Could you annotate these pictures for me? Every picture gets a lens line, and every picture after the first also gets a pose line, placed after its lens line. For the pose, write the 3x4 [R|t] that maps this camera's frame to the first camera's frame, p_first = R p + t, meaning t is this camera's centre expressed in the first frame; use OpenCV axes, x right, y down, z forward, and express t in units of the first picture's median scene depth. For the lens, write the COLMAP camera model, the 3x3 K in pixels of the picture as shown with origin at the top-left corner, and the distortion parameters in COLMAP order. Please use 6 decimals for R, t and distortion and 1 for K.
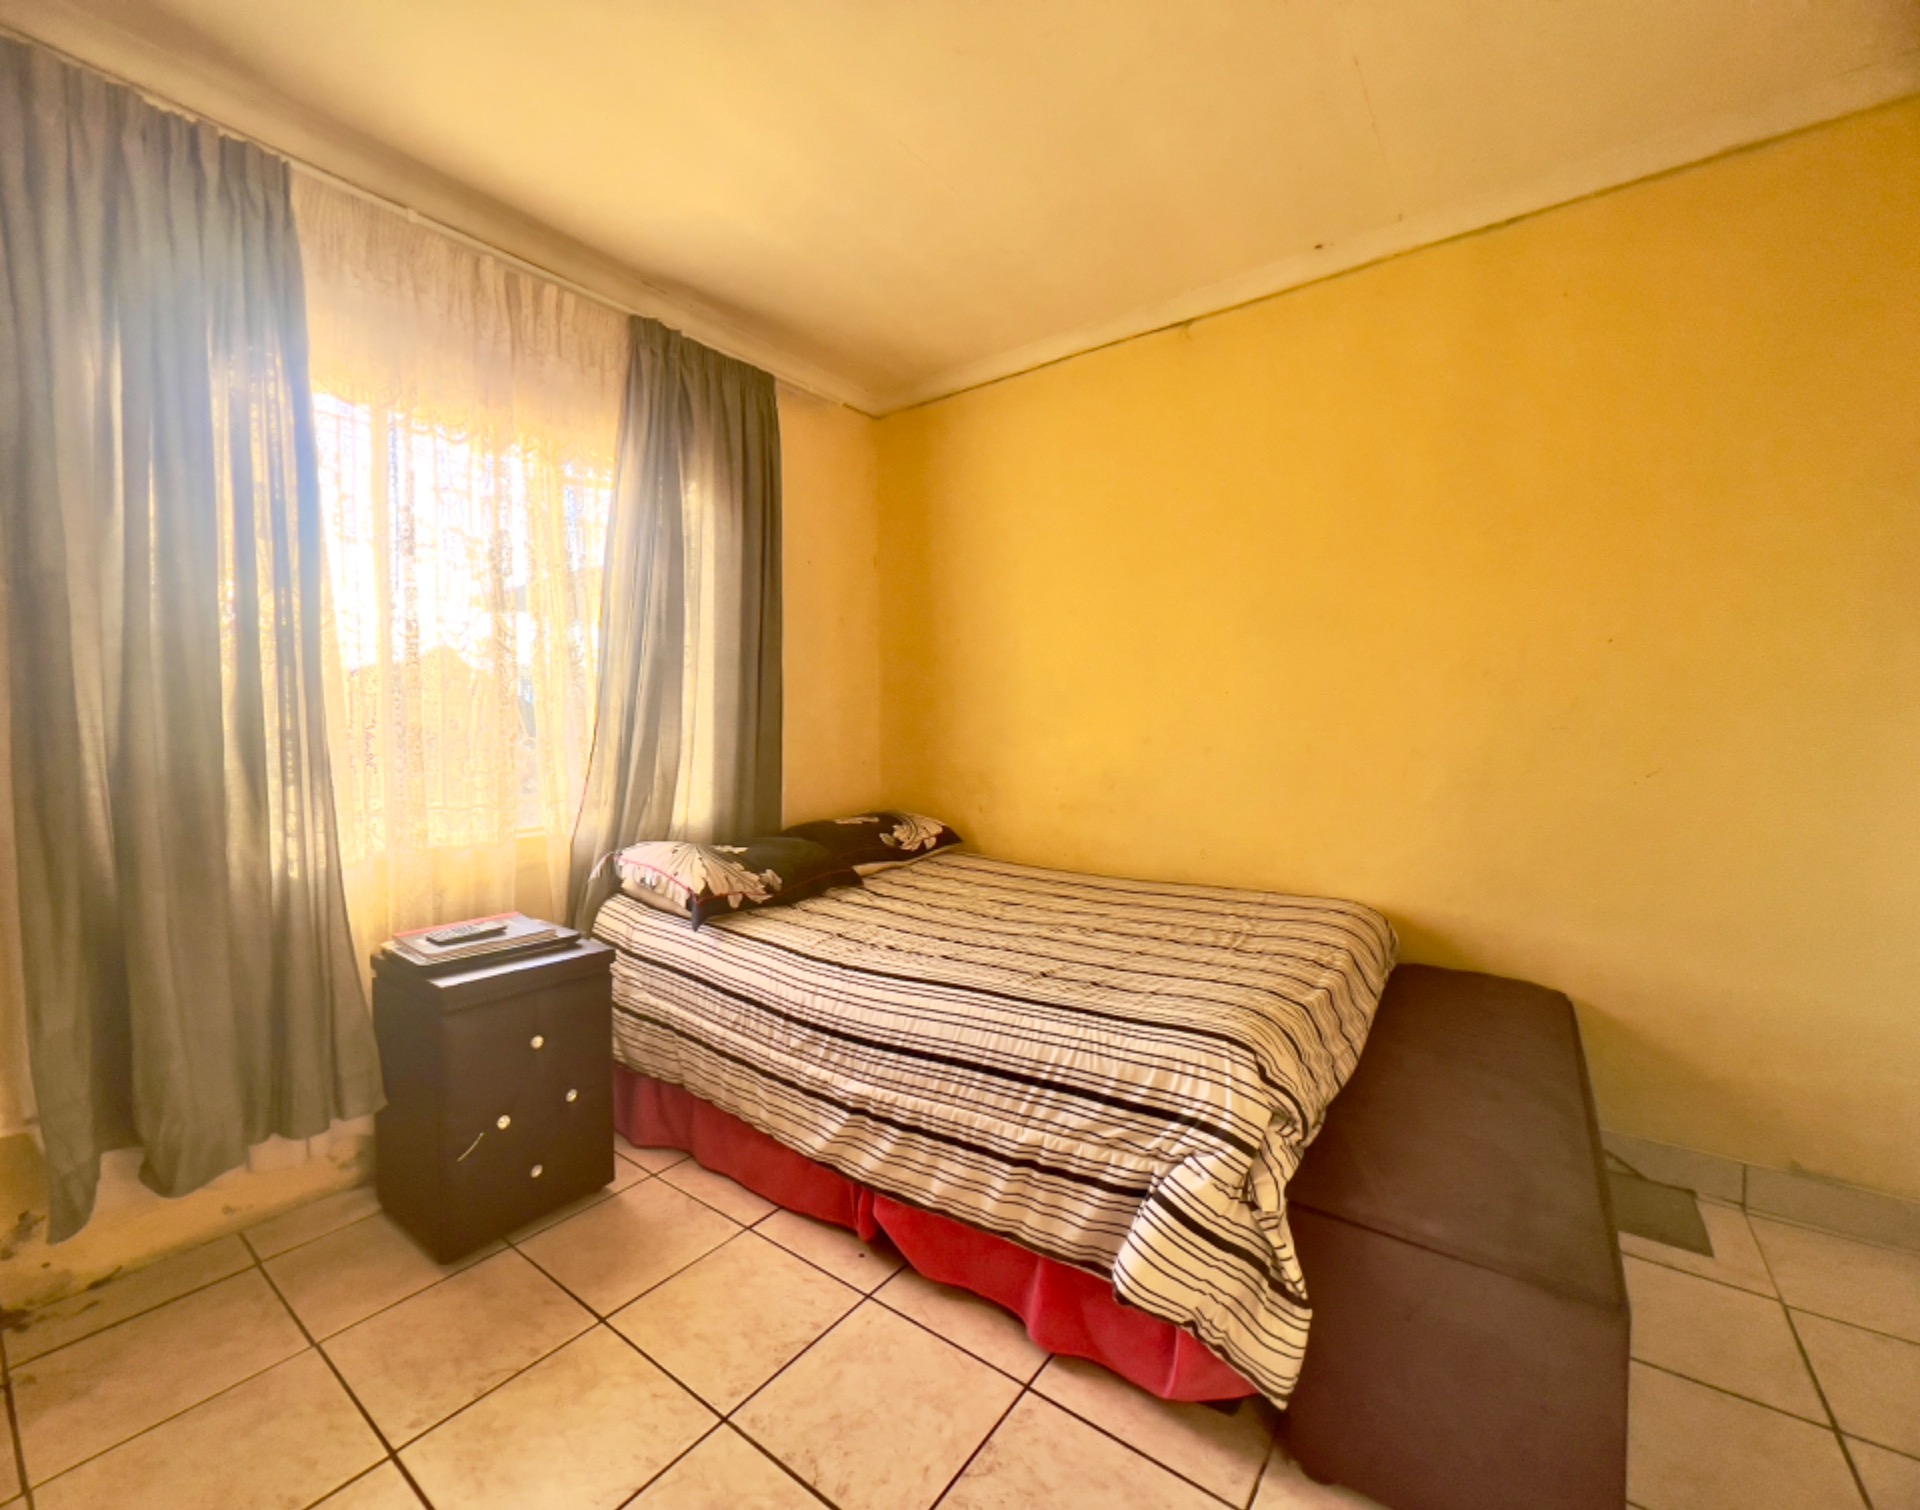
lens RADIAL K [[778.2, 0, 954.0], [0, 778.2, 758.9], [0, 0, 1]] dist [0.001963, 0.000016]
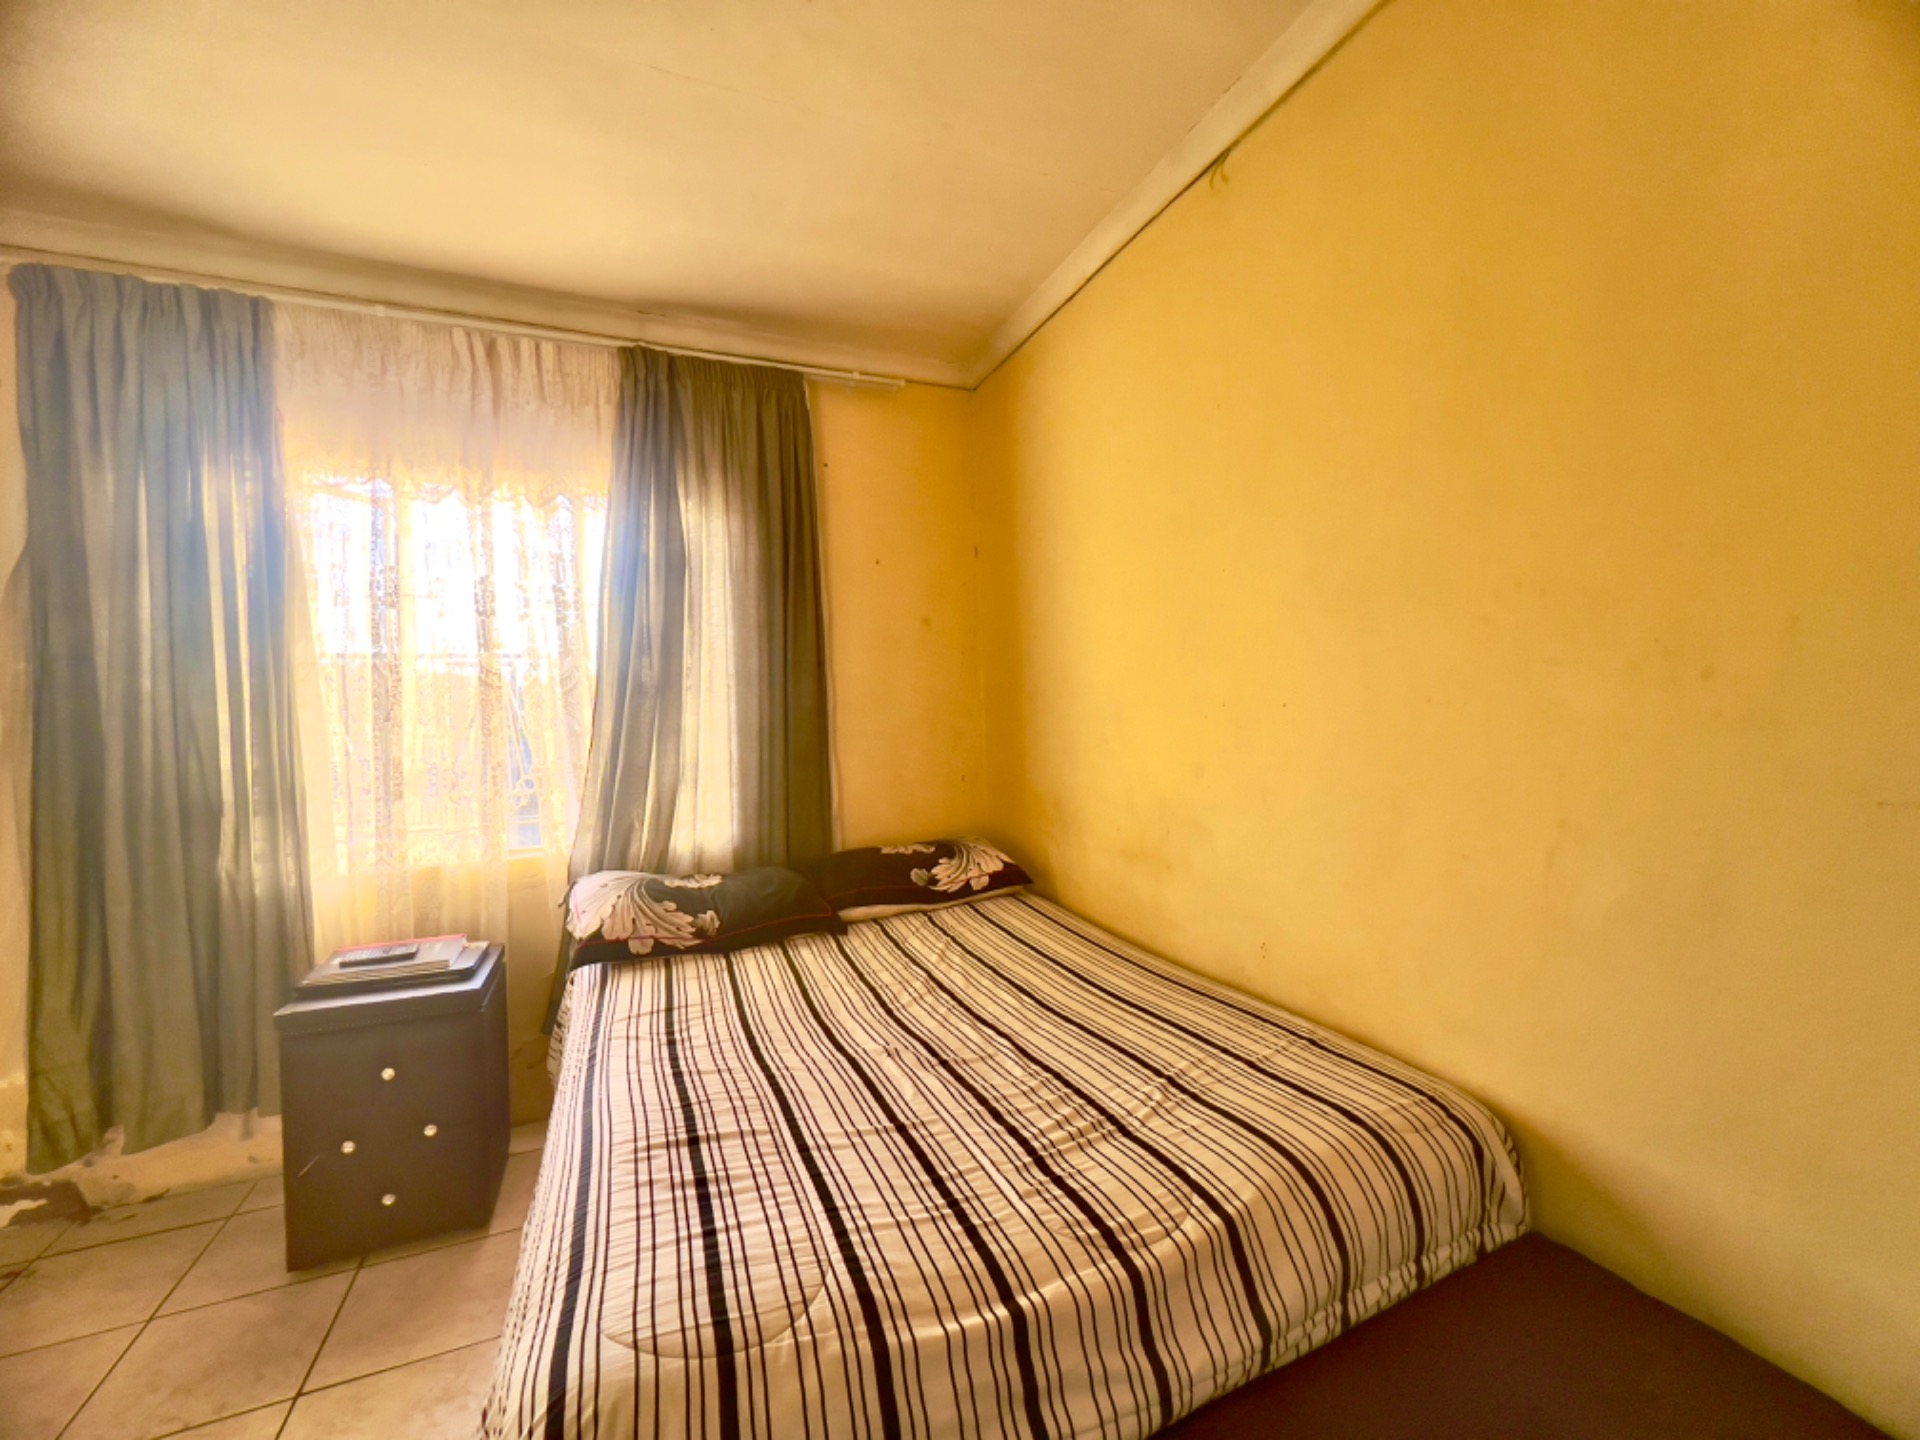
lens RADIAL K [[771.0, 0, 970.4], [0, 771.0, 727.0], [0, 0, 1]] dist [0.000089, 0.000736]
pose [[0.876129, -0.003487, -0.482065, 0.504138], [-0.003188, 0.999910, -0.013027, -0.068105], [0.482067, 0.012951, 0.876039, 0.373318]]
